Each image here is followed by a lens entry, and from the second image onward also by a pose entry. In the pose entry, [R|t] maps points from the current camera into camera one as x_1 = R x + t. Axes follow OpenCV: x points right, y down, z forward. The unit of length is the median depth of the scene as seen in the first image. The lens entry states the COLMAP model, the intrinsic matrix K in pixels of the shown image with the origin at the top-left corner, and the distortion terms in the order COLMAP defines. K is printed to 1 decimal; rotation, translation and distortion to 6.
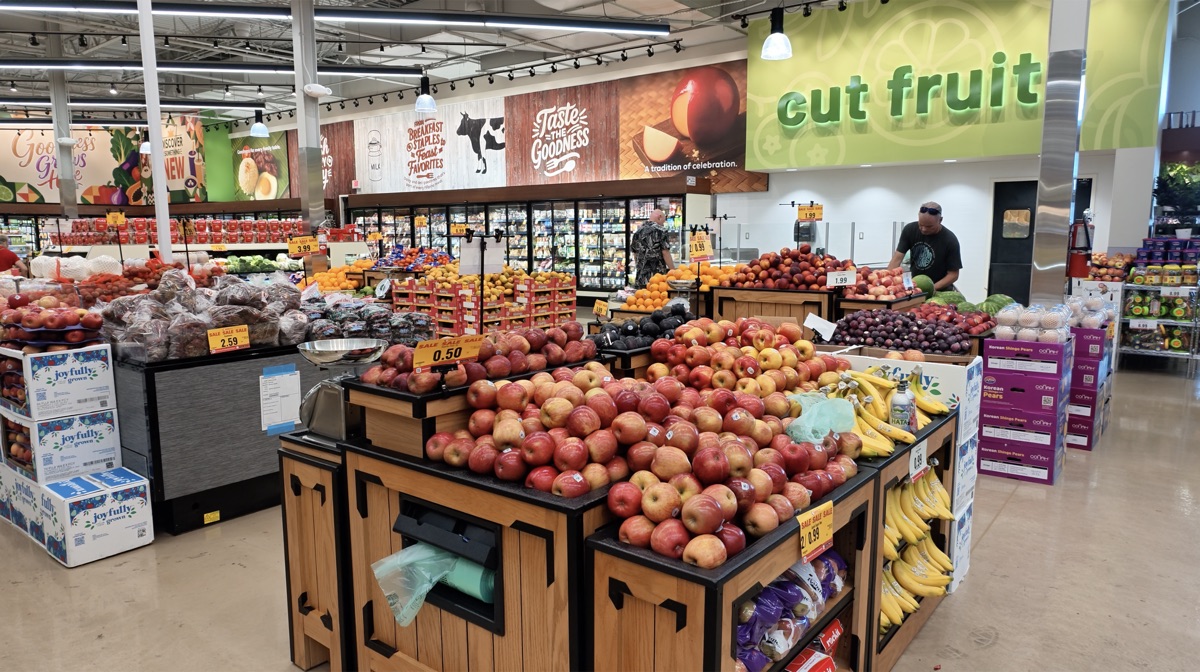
lens RADIAL K [[765.0, 0, 599.1], [0, 765.0, 337.8], [0, 0, 1]] dist [0.002015, -0.001094]
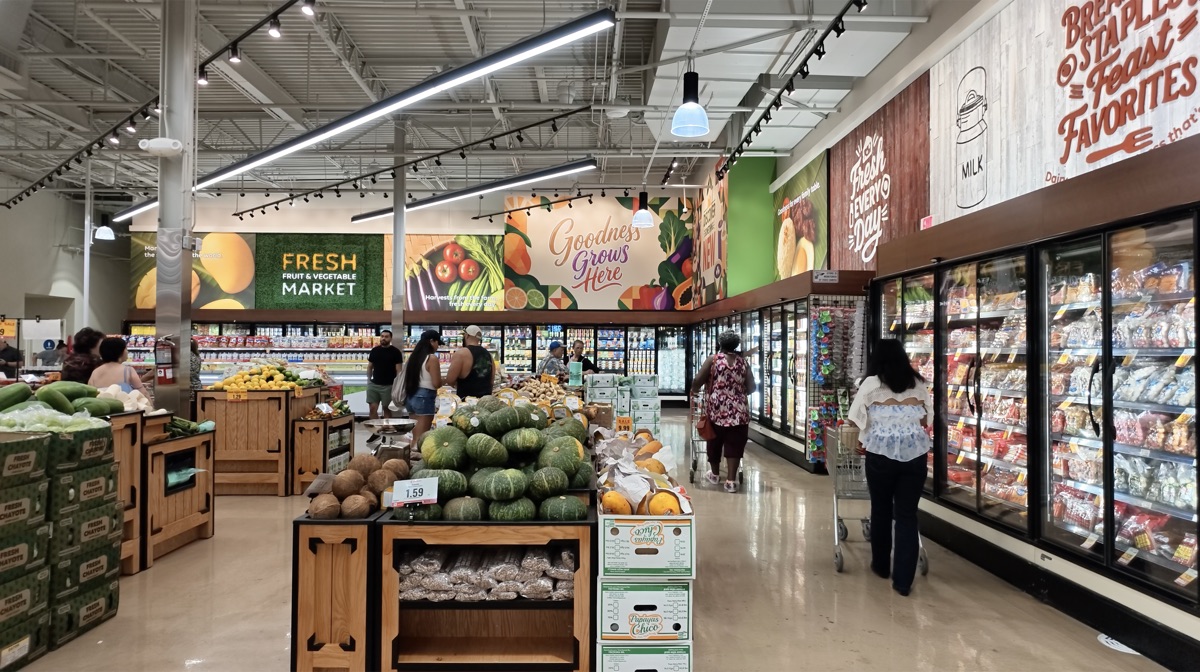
lens RADIAL K [[765.0, 0, 596.1], [0, 765.0, 339.5], [0, 0, 1]] dist [0.002015, -0.001094]
pose [[0.626265, -0.005138, -0.779594, -0.101909], [-0.110804, 0.989240, -0.095530, -0.074381], [0.771696, 0.146209, 0.618957, 0.542860]]
